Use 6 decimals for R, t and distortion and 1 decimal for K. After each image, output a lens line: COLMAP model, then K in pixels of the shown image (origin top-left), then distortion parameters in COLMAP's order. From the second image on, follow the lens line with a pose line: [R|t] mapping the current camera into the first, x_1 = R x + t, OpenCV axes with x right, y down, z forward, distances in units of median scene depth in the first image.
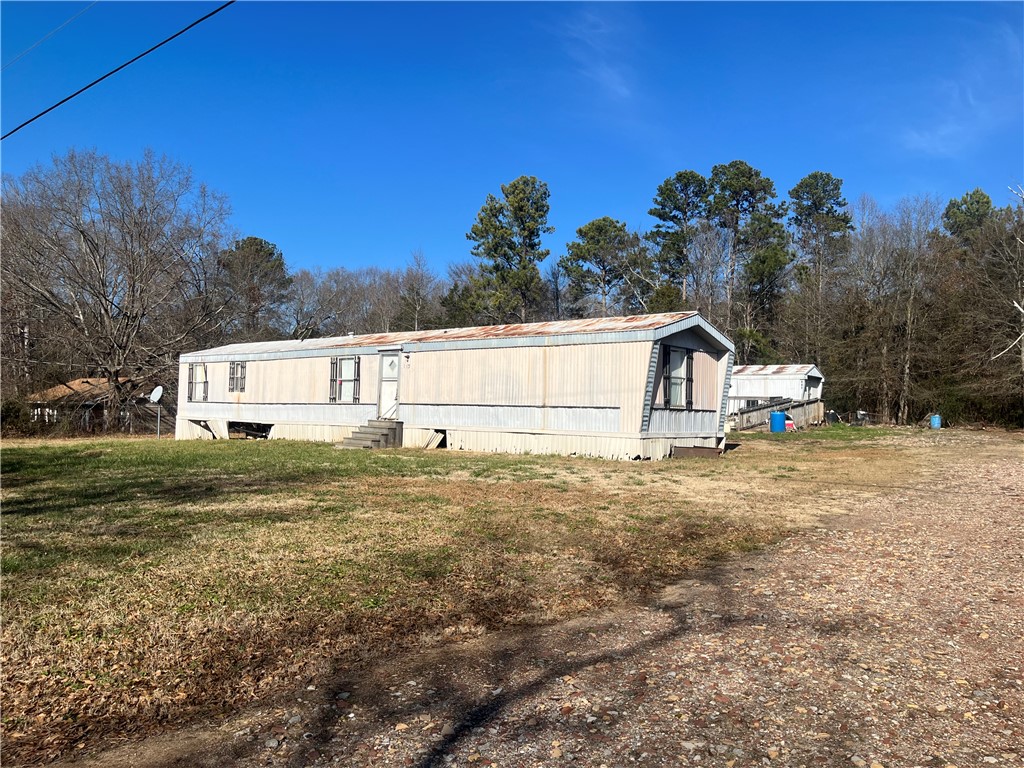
lens RADIAL K [[768.1, 0, 501.6], [0, 768.1, 382.9], [0, 0, 1]] dist [0.045159, -0.065352]
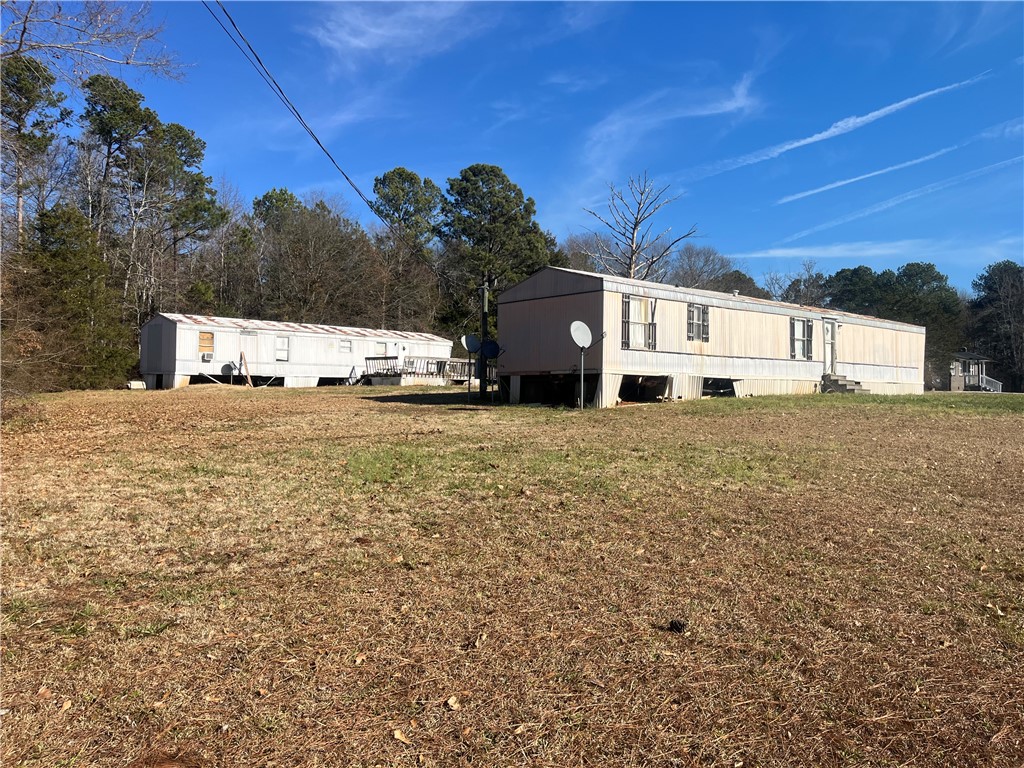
lens RADIAL K [[768.1, 0, 515.7], [0, 768.1, 383.5], [0, 0, 1]] dist [0.045159, -0.065352]
pose [[0.156169, -0.005277, 0.987716, -0.604777], [-0.037806, 0.999221, 0.011316, 0.027770], [-0.987007, -0.039108, 0.155848, 0.543141]]
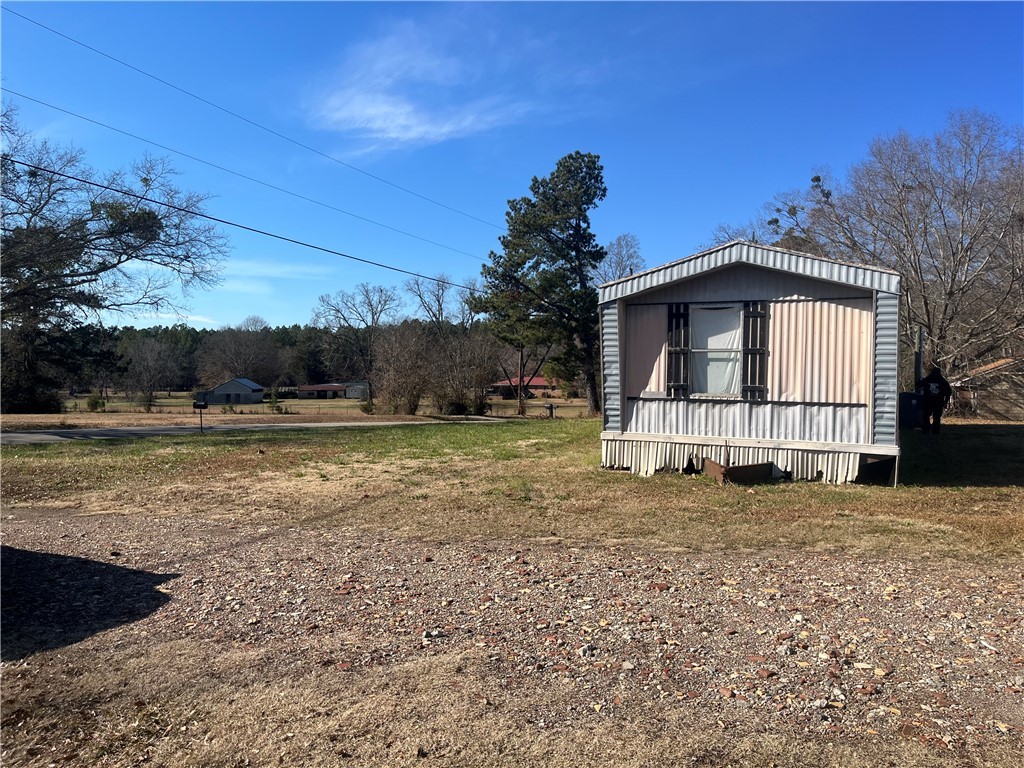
lens RADIAL K [[768.1, 0, 511.2], [0, 768.1, 395.1], [0, 0, 1]] dist [0.045159, -0.065352]
pose [[0.243032, 0.009878, -0.969968, 0.280252], [0.029044, 0.999426, 0.017456, 0.004754], [0.969583, -0.032414, 0.242605, 0.238058]]
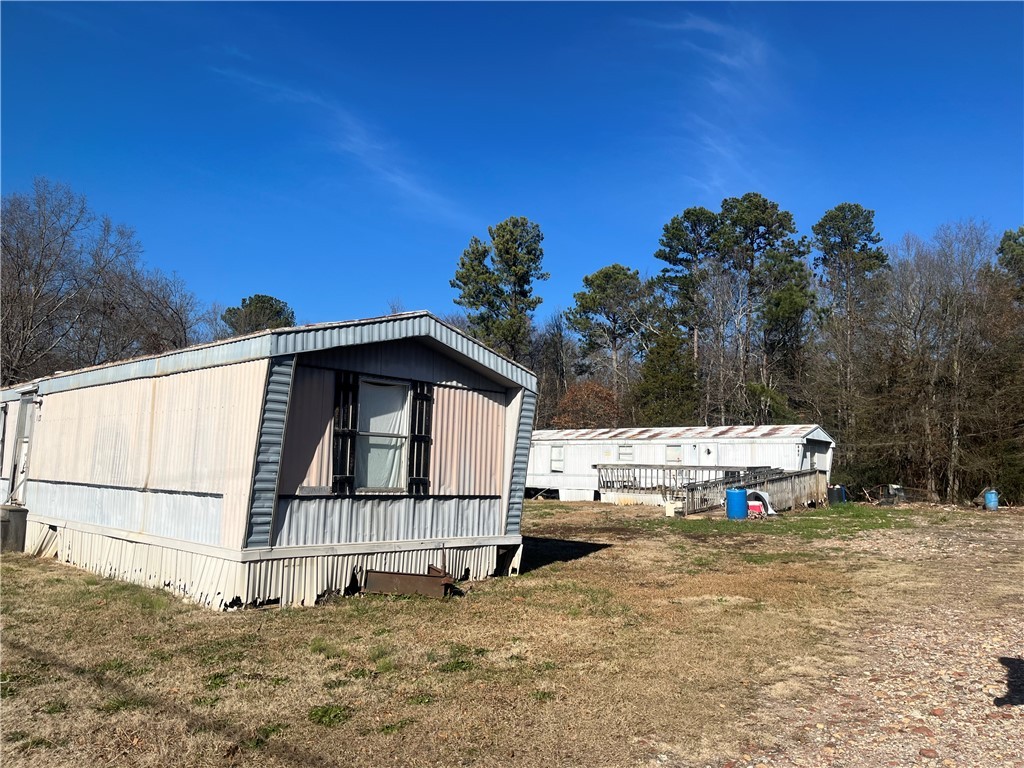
lens RADIAL K [[768.1, 0, 514.6], [0, 768.1, 389.9], [0, 0, 1]] dist [0.045159, -0.065352]
pose [[0.997850, -0.001997, -0.065507, 0.122719], [-0.002959, 0.997144, -0.075470, 0.000558], [0.065471, 0.075502, 0.994994, 0.169520]]
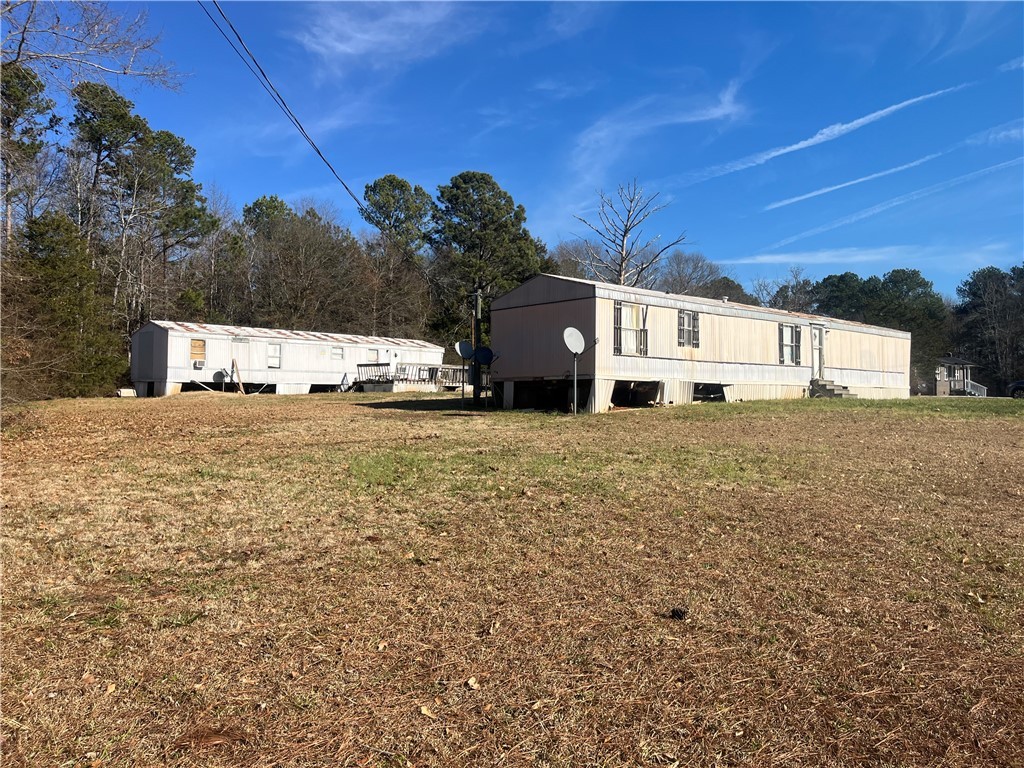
lens RADIAL K [[768.1, 0, 517.2], [0, 768.1, 387.5], [0, 0, 1]] dist [0.045159, -0.065352]
pose [[0.140742, -0.002629, 0.990043, -0.609661], [-0.034028, 0.999393, 0.007491, 0.028220], [-0.989461, -0.034743, 0.140567, 0.544529]]
